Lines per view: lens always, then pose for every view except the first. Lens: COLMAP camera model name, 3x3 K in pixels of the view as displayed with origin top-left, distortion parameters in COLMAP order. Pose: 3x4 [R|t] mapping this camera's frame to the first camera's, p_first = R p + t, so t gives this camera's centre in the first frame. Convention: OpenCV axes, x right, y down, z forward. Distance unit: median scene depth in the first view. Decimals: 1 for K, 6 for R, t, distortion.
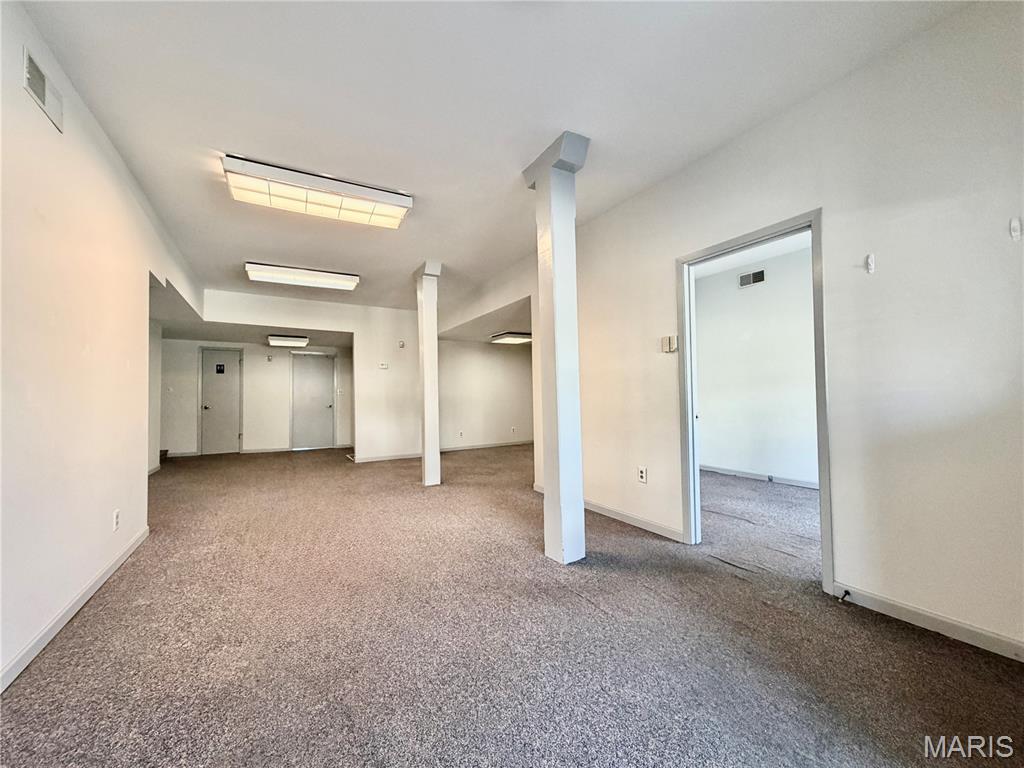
lens RADIAL K [[408.3, 0, 509.5], [0, 408.3, 387.0], [0, 0, 1]] dist [-0.000498, -0.000704]
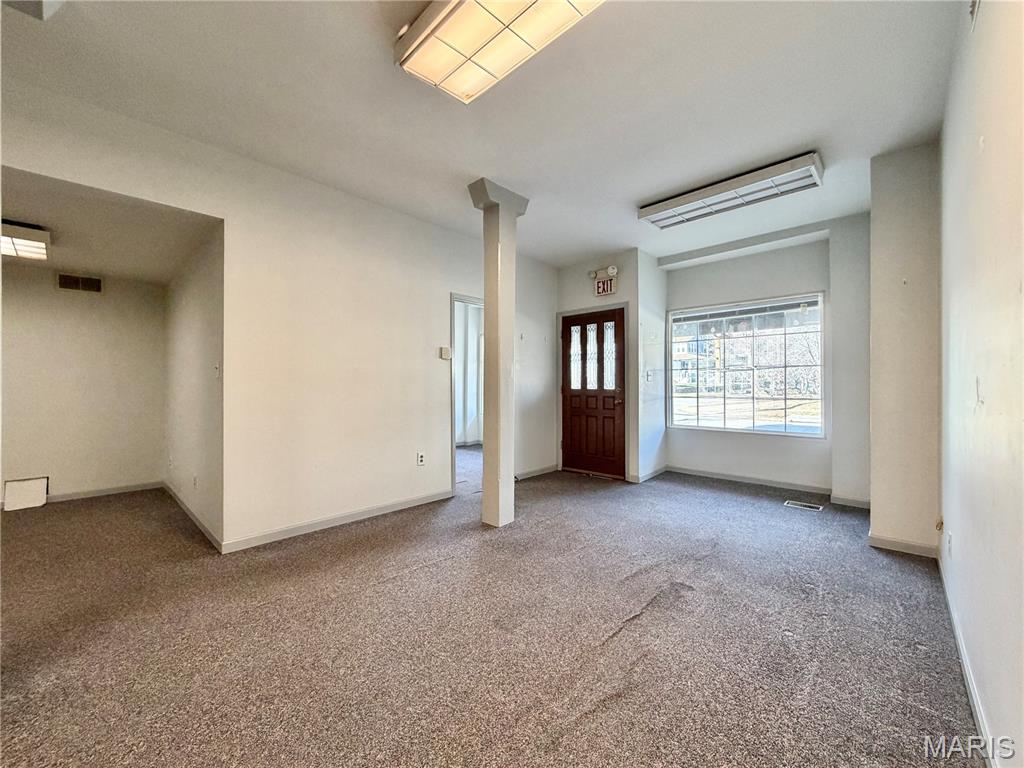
lens RADIAL K [[408.3, 0, 509.4], [0, 408.3, 385.2], [0, 0, 1]] dist [-0.000498, -0.000704]
pose [[-0.285180, 0.011993, 0.958399, -0.948981], [-0.015928, 0.999724, -0.017250, 0.020322], [-0.958342, -0.020185, -0.284910, 1.183532]]
